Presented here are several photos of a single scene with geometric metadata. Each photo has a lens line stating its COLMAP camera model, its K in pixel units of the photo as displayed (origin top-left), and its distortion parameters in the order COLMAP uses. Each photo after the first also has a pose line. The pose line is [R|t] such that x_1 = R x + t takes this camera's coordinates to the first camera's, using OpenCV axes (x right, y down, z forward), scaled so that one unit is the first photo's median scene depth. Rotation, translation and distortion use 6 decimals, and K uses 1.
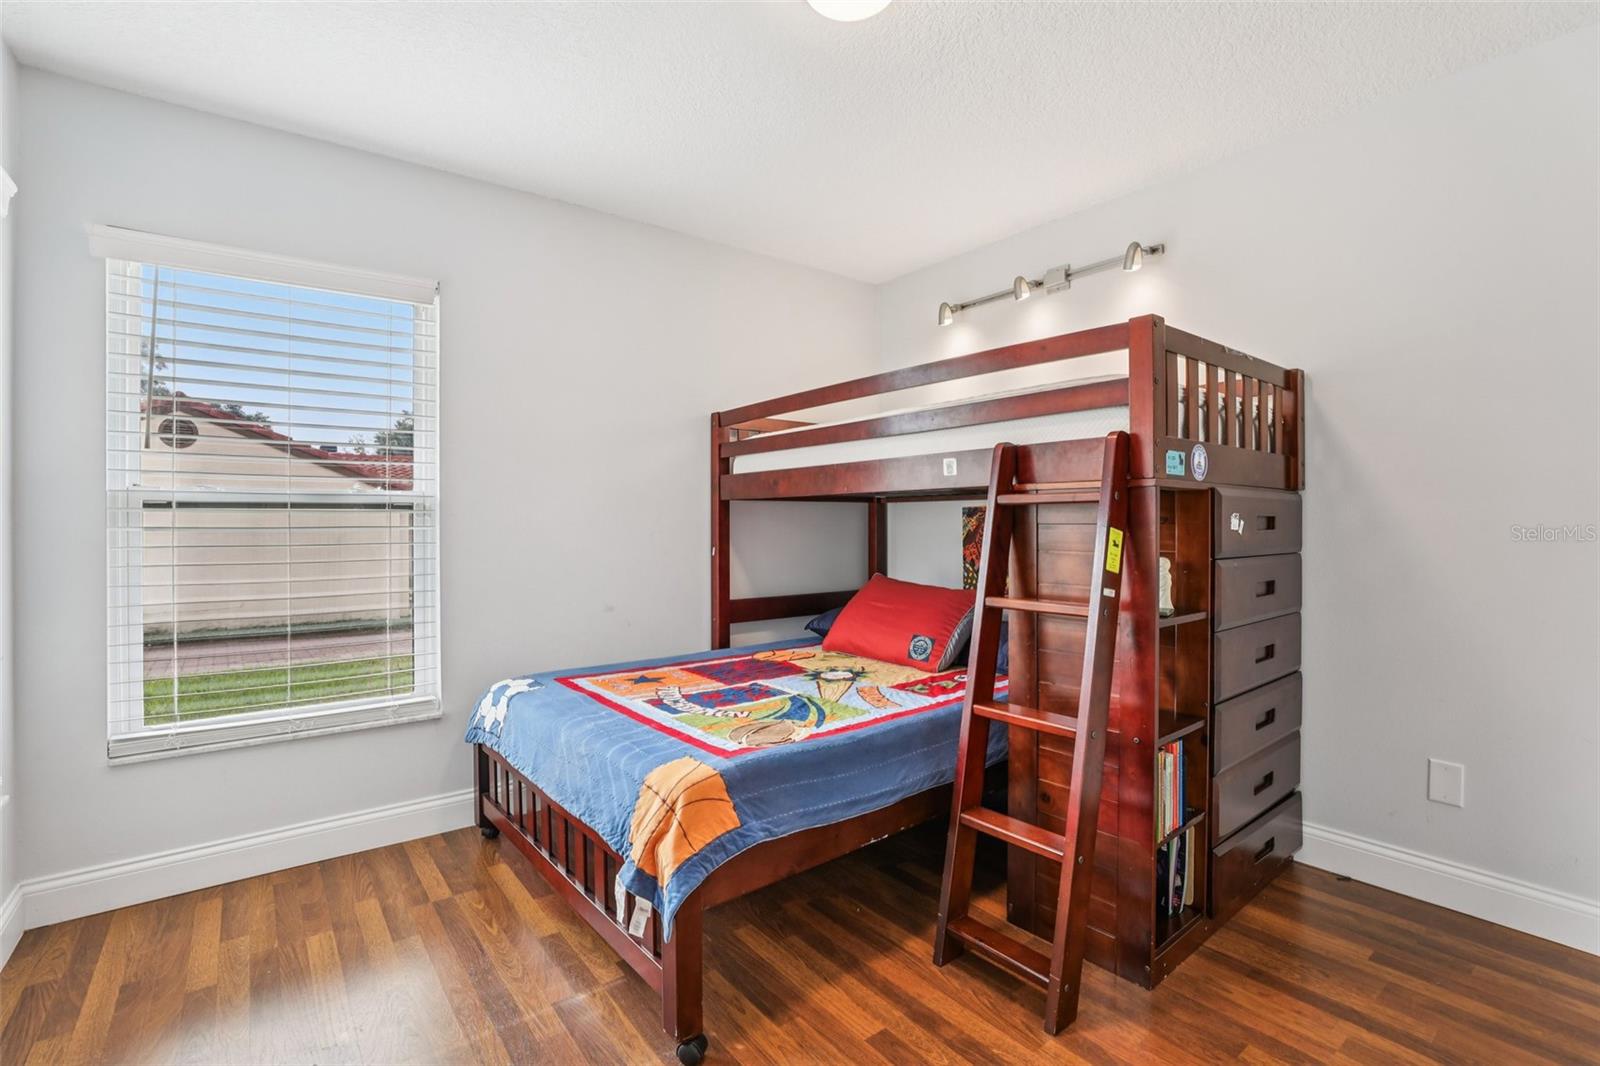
lens RADIAL K [[727.6, 0, 800.3], [0, 727.6, 524.1], [0, 0, 1]] dist [-0.036690, 0.000414]
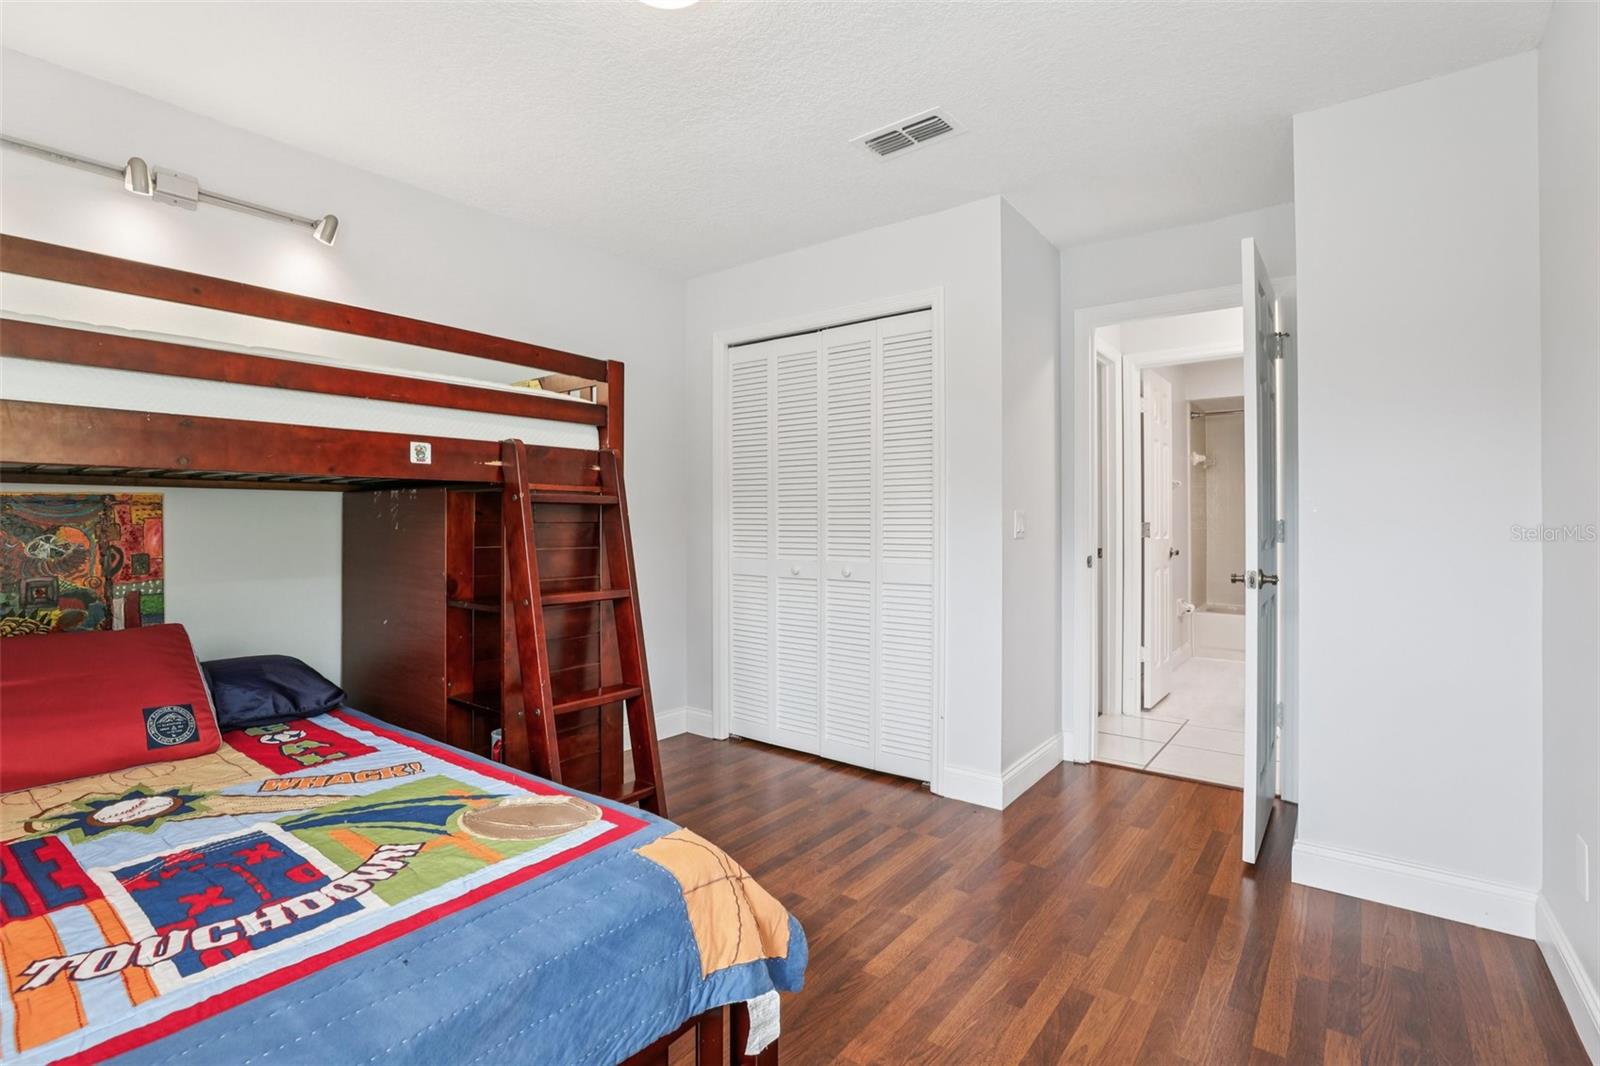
lens RADIAL K [[727.6, 0, 801.3], [0, 727.6, 526.2], [0, 0, 1]] dist [-0.036690, 0.000414]
pose [[-0.248700, -0.003554, 0.968574, -0.763957], [0.003813, 0.999982, 0.004648, 0.001650], [-0.968573, 0.004849, -0.248682, 0.885319]]
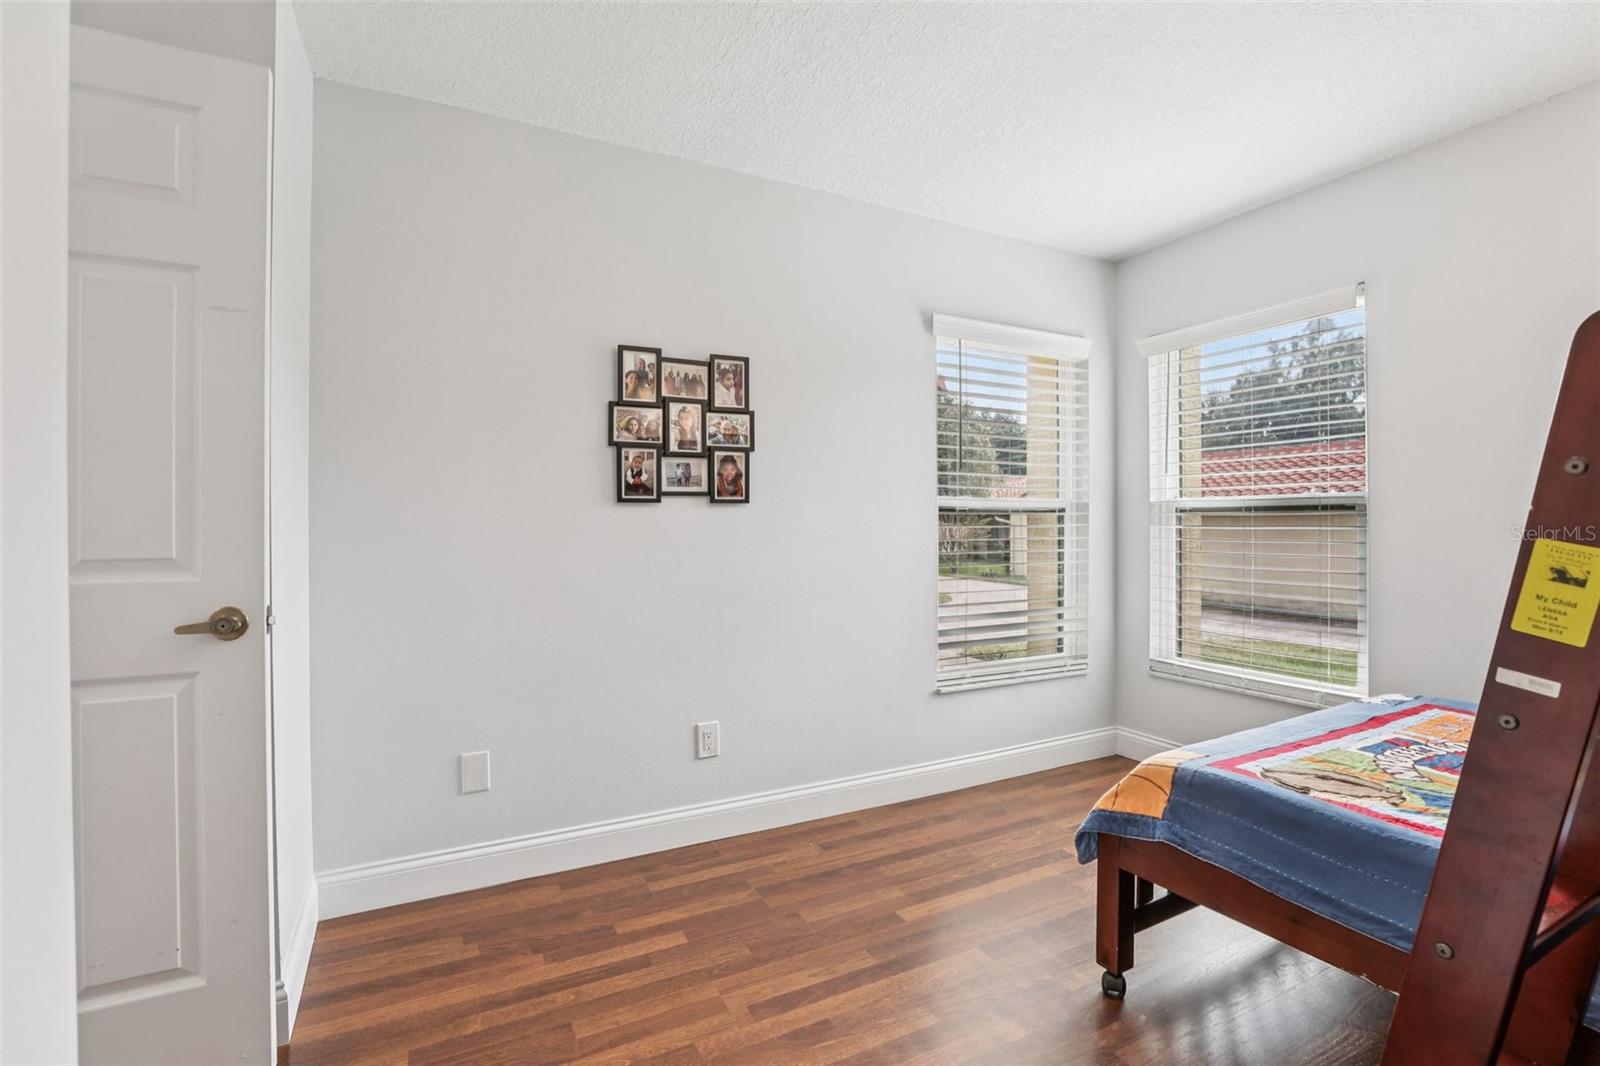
lens RADIAL K [[727.6, 0, 800.0], [0, 727.6, 525.2], [0, 0, 1]] dist [-0.036690, 0.000414]
pose [[-0.185213, 0.005447, -0.982683, 0.812973], [-0.000947, 0.999983, 0.005722, -0.004625], [0.982698, 0.001990, -0.185205, 0.547843]]
